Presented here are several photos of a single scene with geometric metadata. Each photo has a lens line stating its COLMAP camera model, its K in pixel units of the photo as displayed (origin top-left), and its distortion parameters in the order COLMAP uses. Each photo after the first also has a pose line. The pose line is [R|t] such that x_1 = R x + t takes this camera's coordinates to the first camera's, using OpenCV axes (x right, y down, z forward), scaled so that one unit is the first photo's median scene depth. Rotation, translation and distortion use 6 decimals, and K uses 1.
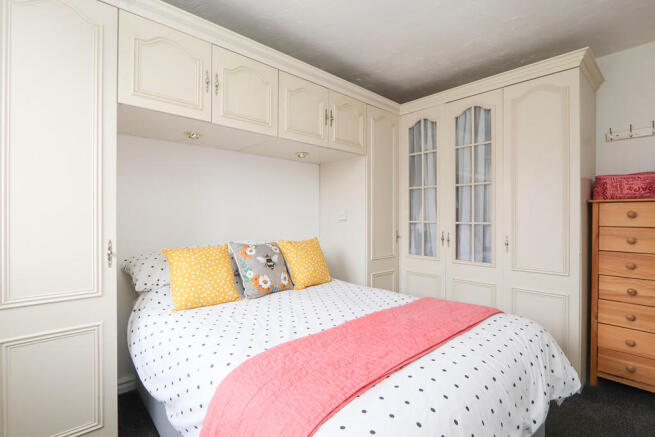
lens RADIAL K [[314.5, 0, 327.5], [0, 314.5, 218.5], [0, 0, 1]] dist [-0.001973, -0.000521]
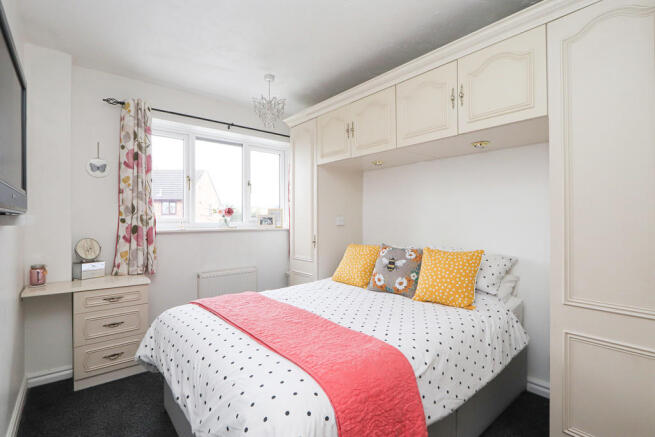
lens RADIAL K [[305.7, 0, 327.5], [0, 305.7, 218.5], [0, 0, 1]] dist [-0.003670, -0.000138]
pose [[-0.040679, -0.024172, -0.998880, 0.917803], [-0.008211, 0.999682, -0.023857, 0.006345], [0.999139, 0.007231, -0.040865, 0.847285]]
